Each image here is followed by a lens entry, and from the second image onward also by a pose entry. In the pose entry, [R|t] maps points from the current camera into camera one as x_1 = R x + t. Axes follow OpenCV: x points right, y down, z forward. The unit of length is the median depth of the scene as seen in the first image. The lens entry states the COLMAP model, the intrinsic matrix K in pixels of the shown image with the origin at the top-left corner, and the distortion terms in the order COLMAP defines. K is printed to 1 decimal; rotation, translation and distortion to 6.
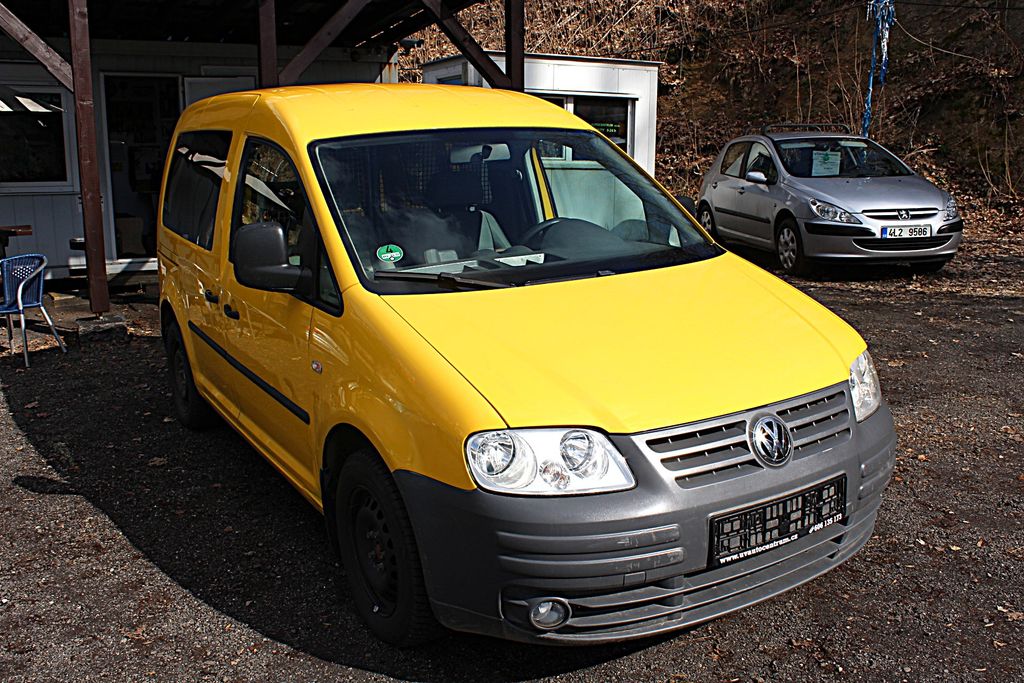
lens RADIAL K [[937.7, 0, 513.9], [0, 937.7, 342.0], [0, 0, 1]] dist [-0.101115, 0.000000]
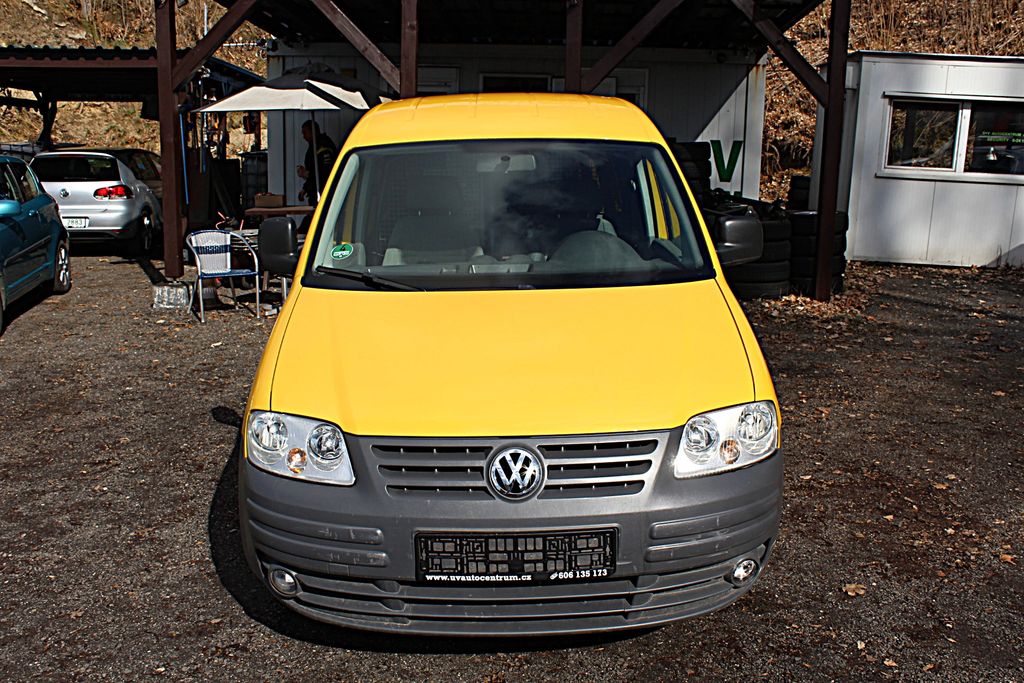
lens RADIAL K [[937.7, 0, 516.1], [0, 937.7, 337.0], [0, 0, 1]] dist [-0.101115, 0.000000]
pose [[0.857452, 0.120848, -0.500171, 0.722969], [-0.121184, 0.992115, 0.031960, -0.062739], [0.500090, 0.033209, 0.865336, 0.150520]]
